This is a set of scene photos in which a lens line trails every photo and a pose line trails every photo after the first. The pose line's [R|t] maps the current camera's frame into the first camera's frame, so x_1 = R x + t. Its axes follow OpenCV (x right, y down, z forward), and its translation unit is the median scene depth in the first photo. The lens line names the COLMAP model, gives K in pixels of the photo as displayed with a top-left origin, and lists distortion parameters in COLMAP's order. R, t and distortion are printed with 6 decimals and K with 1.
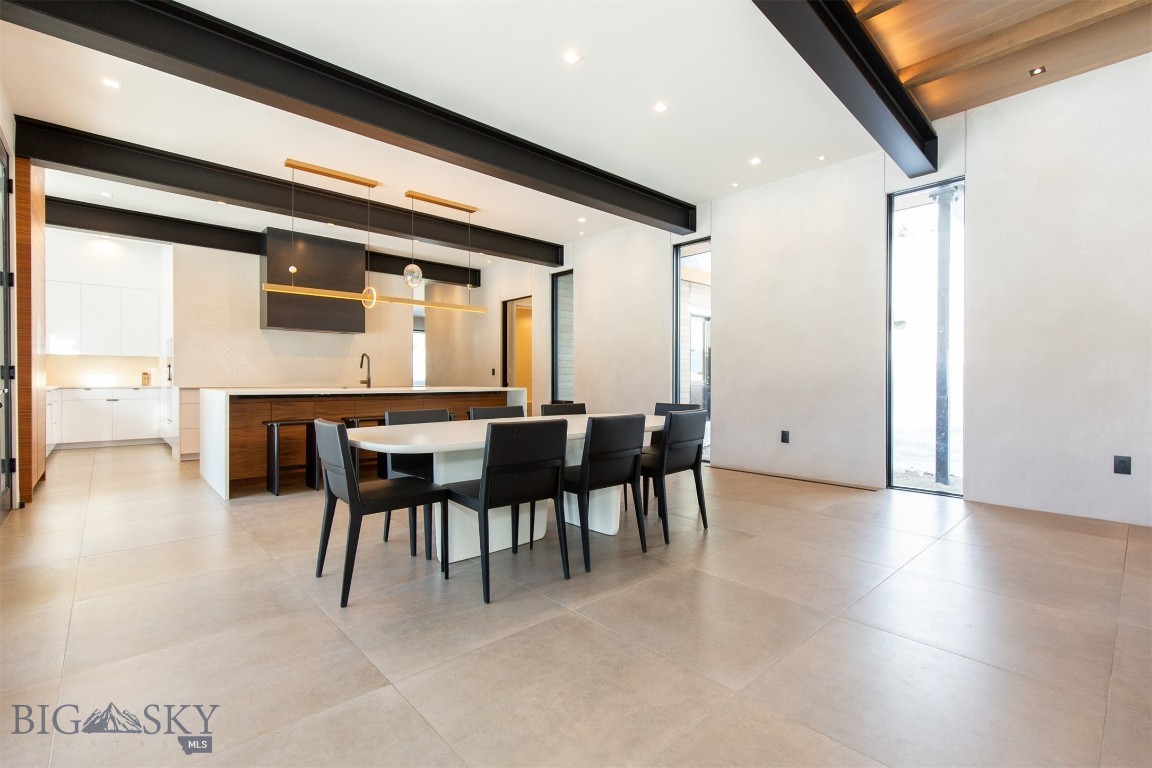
lens RADIAL K [[518.1, 0, 577.1], [0, 518.1, 382.7], [0, 0, 1]] dist [0.008186, 0.000355]
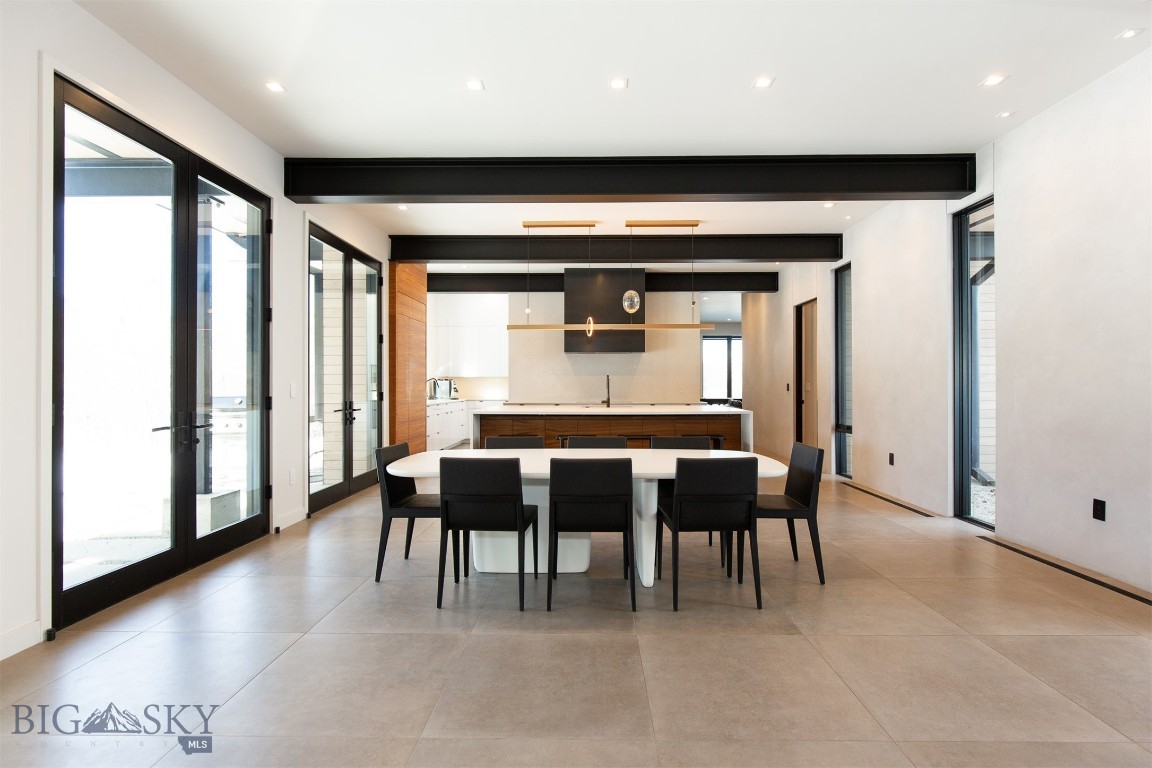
lens RADIAL K [[560.3, 0, 579.5], [0, 560.3, 385.4], [0, 0, 1]] dist [-0.001462, -0.000023]
pose [[0.726948, -0.001279, -0.686692, 0.294024], [-0.000783, 0.999996, -0.002692, -0.026762], [0.686693, 0.002495, 0.726944, 0.086459]]
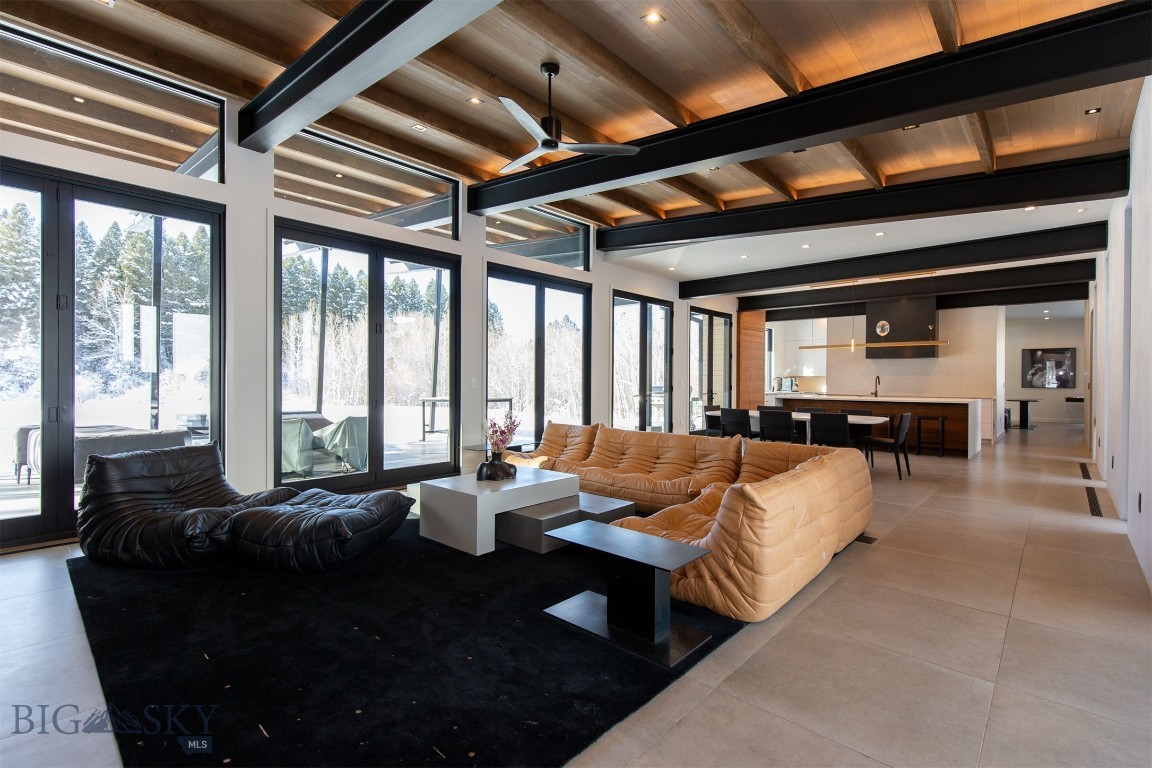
lens RADIAL K [[518.1, 0, 581.1], [0, 518.1, 382.4], [0, 0, 1]] dist [0.008186, 0.000355]
pose [[0.091314, 0.003350, -0.995816, 0.924261], [-0.010284, 0.999944, 0.002420, -0.025566], [0.995769, 0.010020, 0.091344, -0.054010]]
